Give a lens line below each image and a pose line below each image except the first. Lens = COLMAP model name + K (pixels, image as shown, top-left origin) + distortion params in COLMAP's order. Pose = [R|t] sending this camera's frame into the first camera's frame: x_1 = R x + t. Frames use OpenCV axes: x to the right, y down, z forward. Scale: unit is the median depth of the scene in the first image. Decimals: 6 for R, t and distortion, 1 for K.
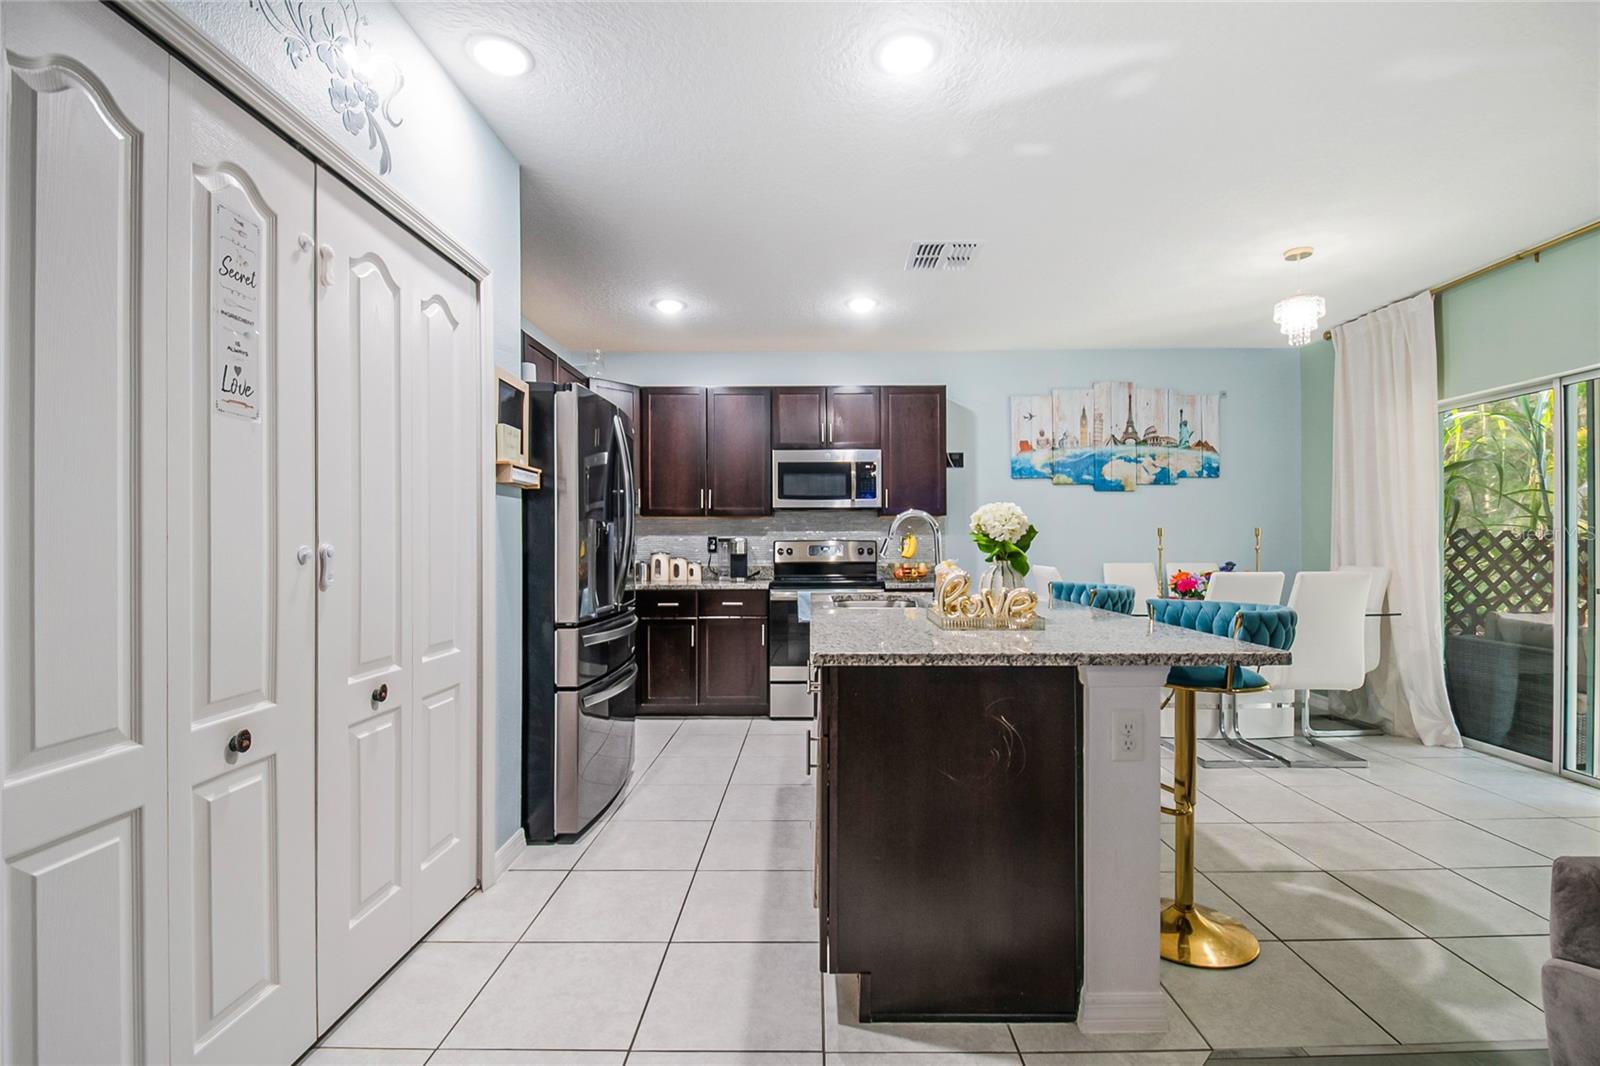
lens RADIAL K [[708.3, 0, 808.4], [0, 708.3, 544.5], [0, 0, 1]] dist [0.030854, -0.033061]
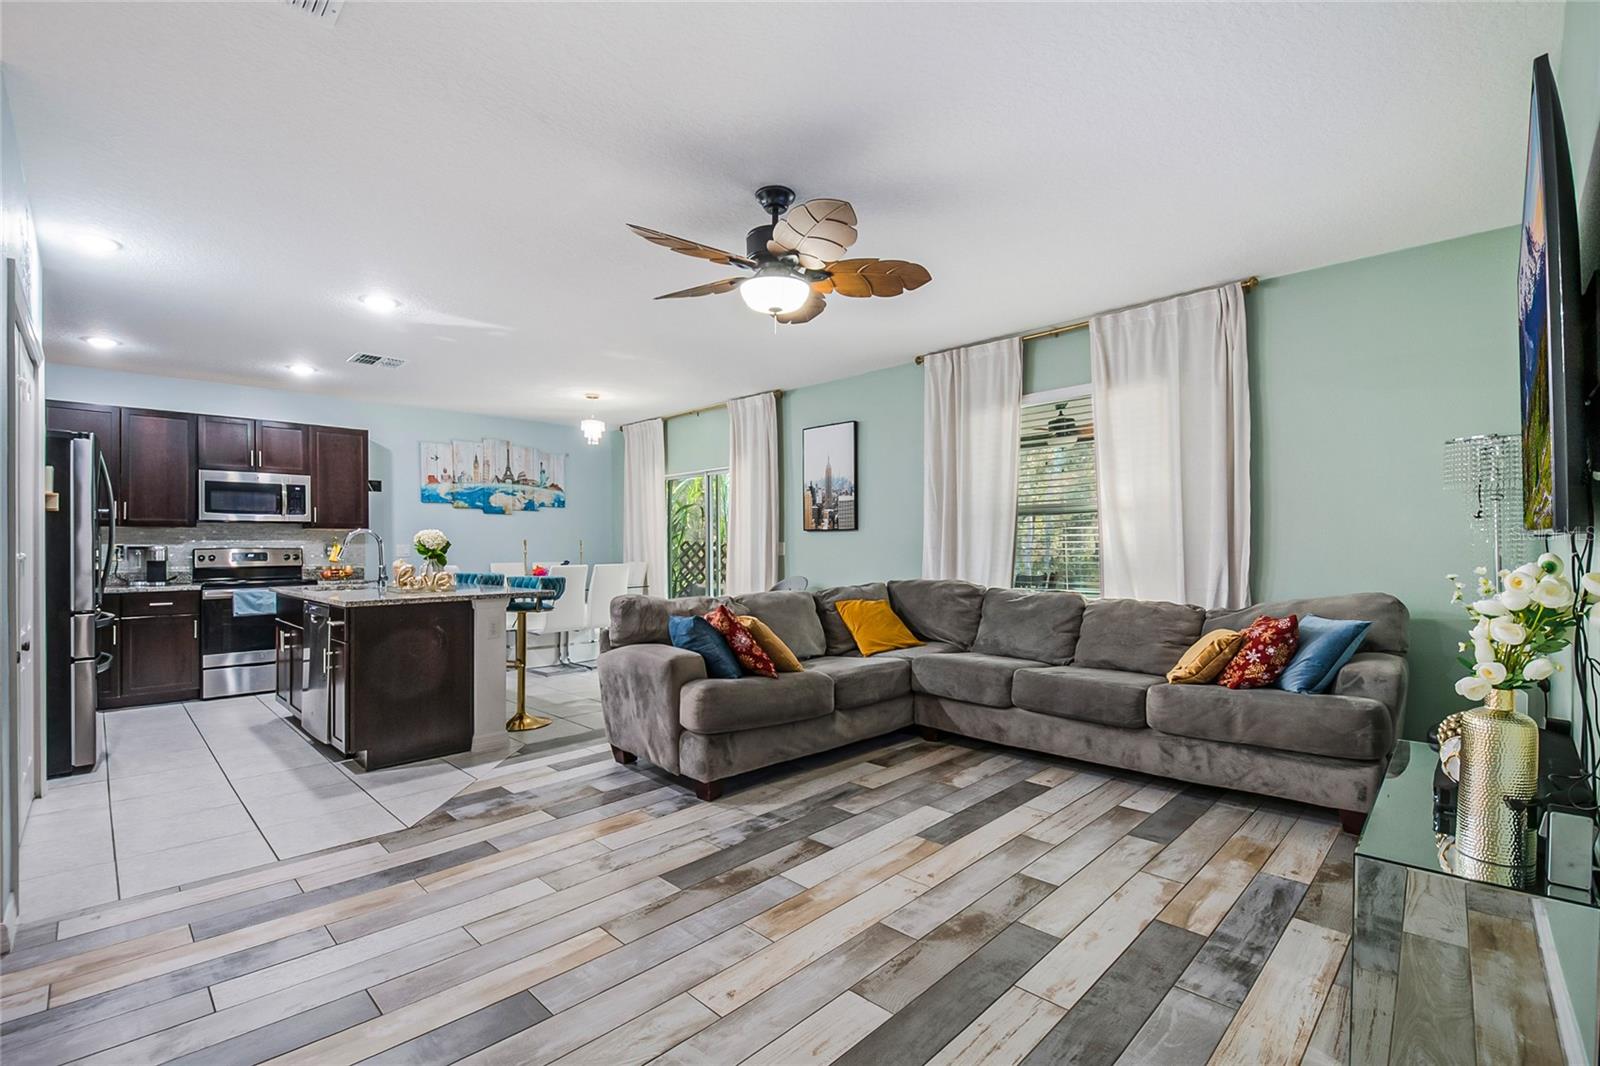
lens RADIAL K [[708.3, 0, 808.4], [0, 708.3, 544.5], [0, 0, 1]] dist [0.030854, -0.033061]
pose [[0.694633, 0.000532, 0.719364, -0.192979], [0.005322, 0.999969, -0.005878, 0.000145], [-0.719345, 0.007912, 0.694608, -0.511462]]
